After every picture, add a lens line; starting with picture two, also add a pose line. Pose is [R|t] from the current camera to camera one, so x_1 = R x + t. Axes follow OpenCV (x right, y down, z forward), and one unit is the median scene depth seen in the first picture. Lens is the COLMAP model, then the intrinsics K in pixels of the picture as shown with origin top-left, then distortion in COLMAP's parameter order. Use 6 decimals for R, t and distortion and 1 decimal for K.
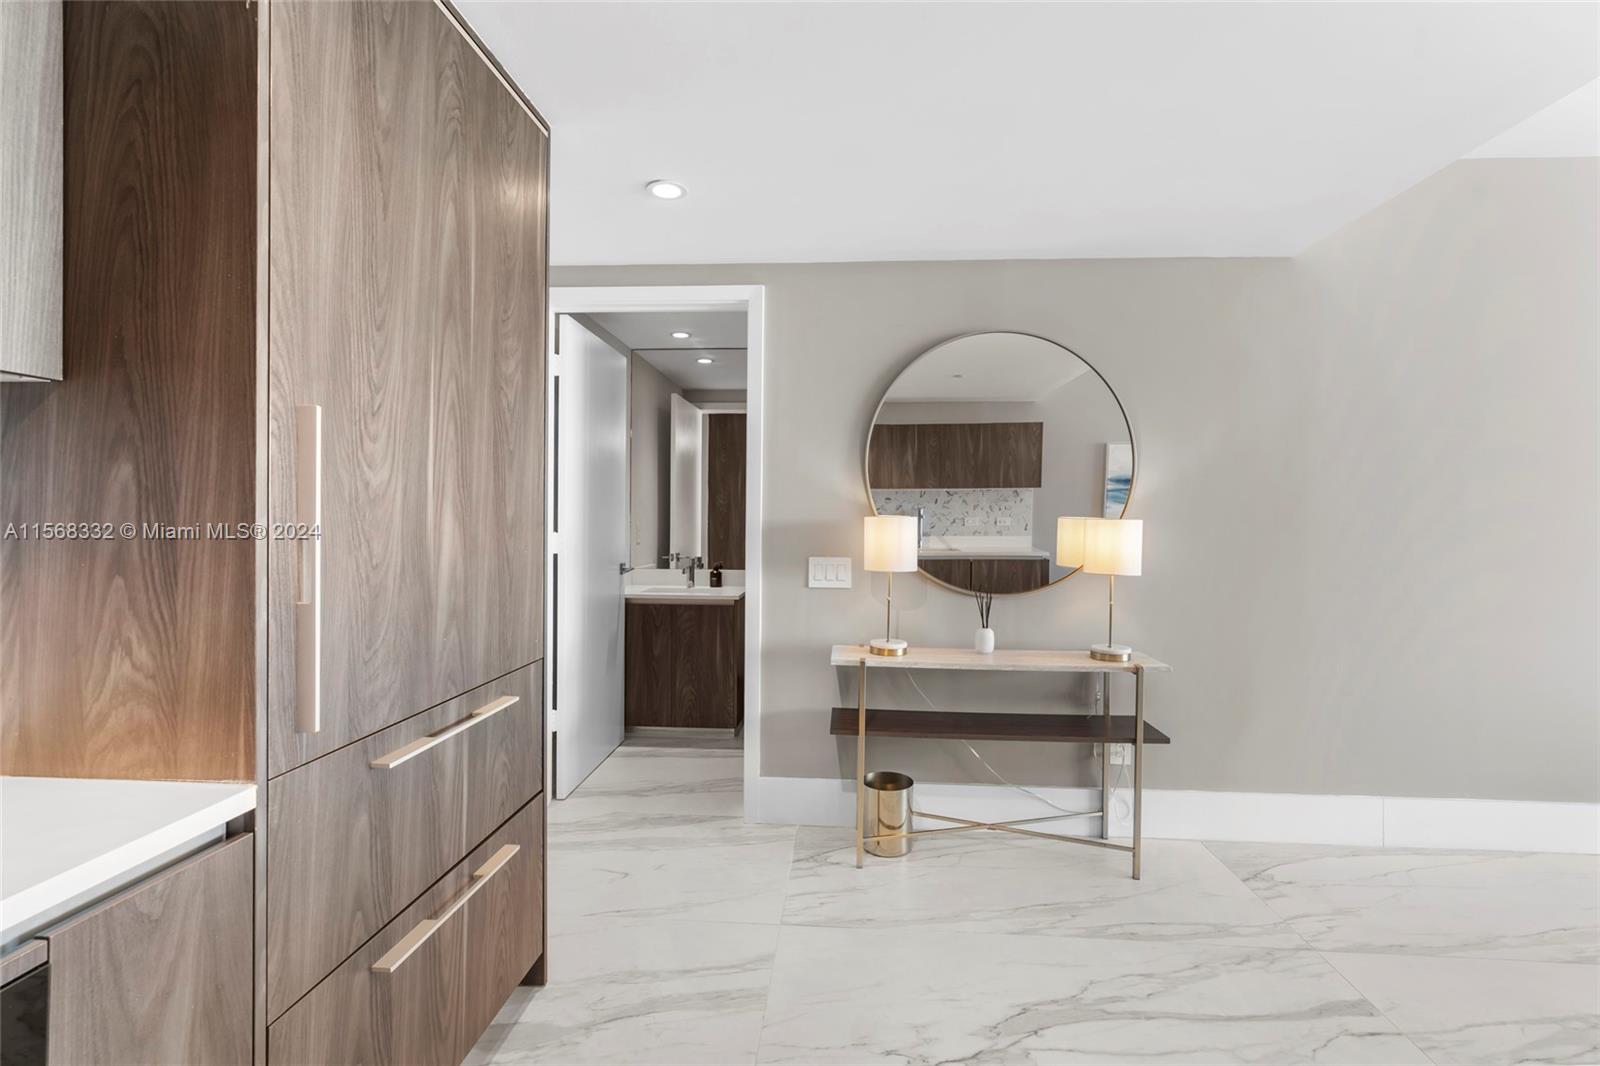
lens RADIAL K [[729.7, 0, 804.6], [0, 729.7, 520.5], [0, 0, 1]] dist [-0.015916, 0.011163]
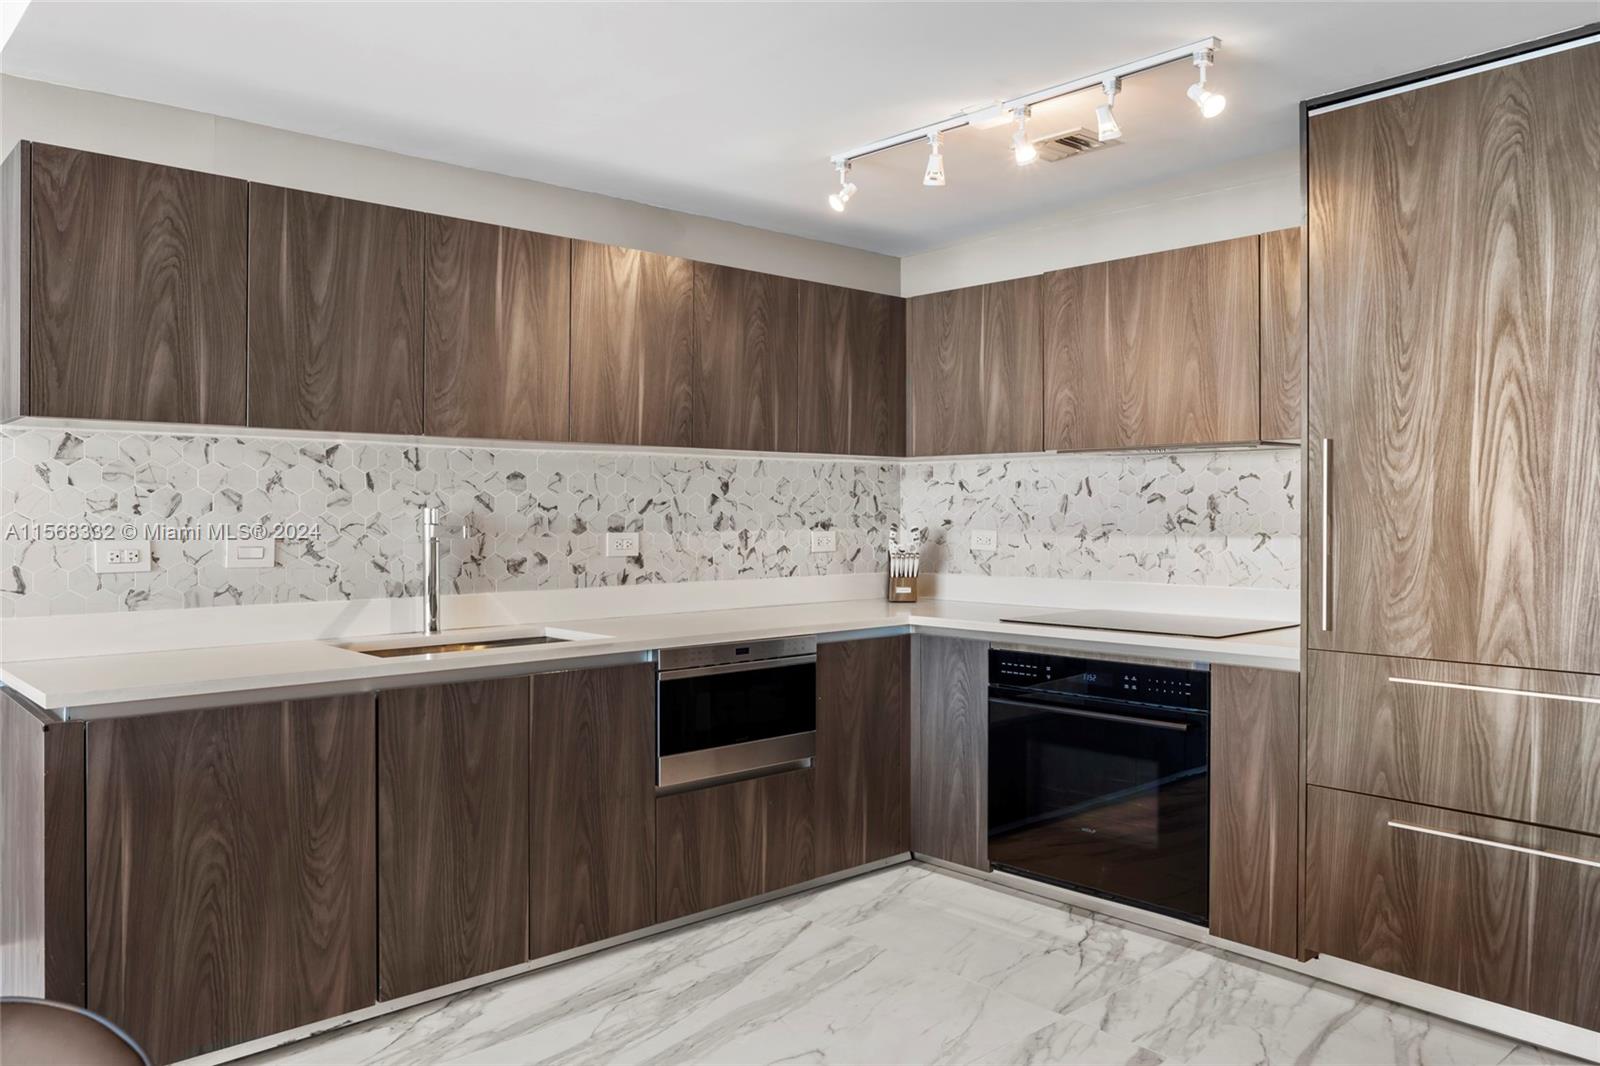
lens RADIAL K [[1198.9, 0, 818.8], [0, 1198.9, 526.1], [0, 0, 1]] dist [-0.005185, 0.001006]
pose [[-0.681698, 0.003467, -0.731625, 1.402527], [-0.007299, 0.999907, 0.011540, 0.014609], [0.731597, 0.013207, -0.681609, 1.309589]]
